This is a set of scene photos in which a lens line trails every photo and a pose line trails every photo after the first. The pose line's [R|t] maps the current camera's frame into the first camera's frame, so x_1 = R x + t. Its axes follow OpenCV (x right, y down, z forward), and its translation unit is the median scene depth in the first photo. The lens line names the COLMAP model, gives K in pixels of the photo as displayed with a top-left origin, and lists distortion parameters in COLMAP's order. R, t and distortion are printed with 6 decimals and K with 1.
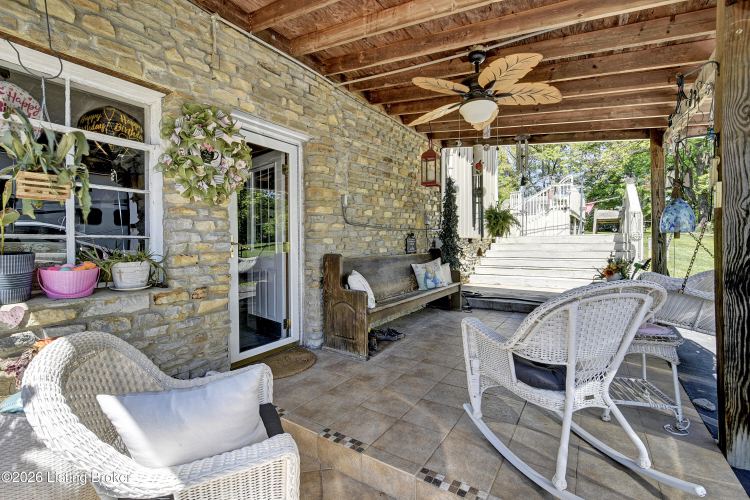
lens RADIAL K [[341.8, 0, 375.0], [0, 341.8, 250.0], [0, 0, 1]] dist [-0.000019, -0.000213]
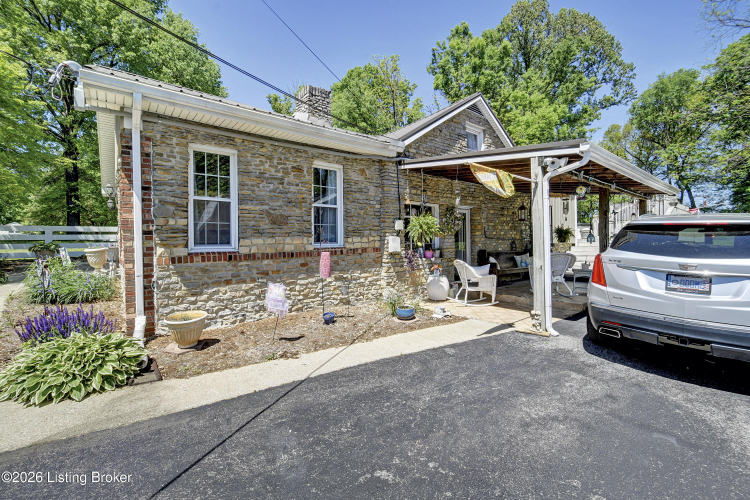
lens RADIAL K [[341.8, 0, 375.0], [0, 341.8, 250.0], [0, 0, 1]] dist [-0.000019, -0.000213]
pose [[0.961867, -0.002487, -0.273508, -0.162516], [-0.002024, 0.999867, -0.016207, 0.047317], [0.273511, 0.016142, 0.961733, -1.456996]]
